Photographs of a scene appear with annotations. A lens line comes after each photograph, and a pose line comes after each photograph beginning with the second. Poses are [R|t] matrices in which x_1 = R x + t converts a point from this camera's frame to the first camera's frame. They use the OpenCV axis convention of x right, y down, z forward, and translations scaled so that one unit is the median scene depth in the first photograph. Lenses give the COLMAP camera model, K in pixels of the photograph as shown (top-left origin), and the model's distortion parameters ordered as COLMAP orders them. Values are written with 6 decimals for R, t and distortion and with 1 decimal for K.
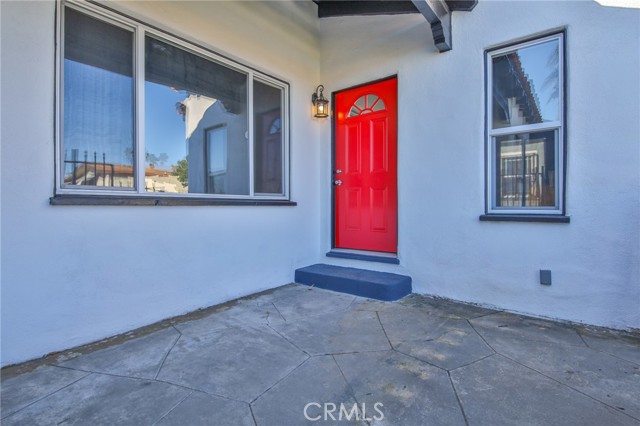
lens RADIAL K [[326.8, 0, 319.4], [0, 326.8, 208.2], [0, 0, 1]] dist [0.000132, -0.008210]
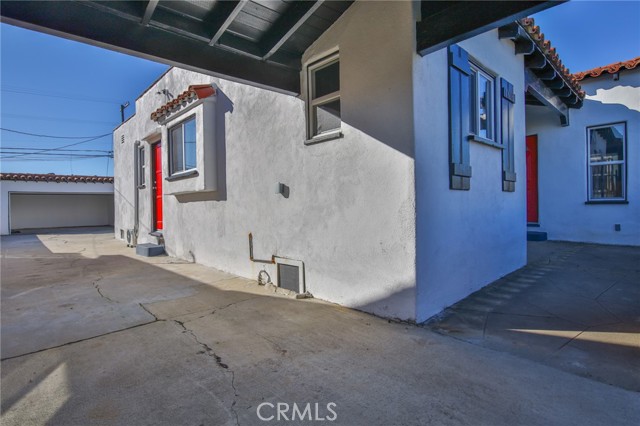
lens RADIAL K [[326.8, 0, 319.4], [0, 326.8, 208.2], [0, 0, 1]] dist [0.000132, -0.008210]
pose [[0.989814, -0.017810, -0.141247, -0.974971], [0.018963, 0.999797, 0.006823, 0.015809], [0.141097, -0.009432, 0.989951, -1.432697]]
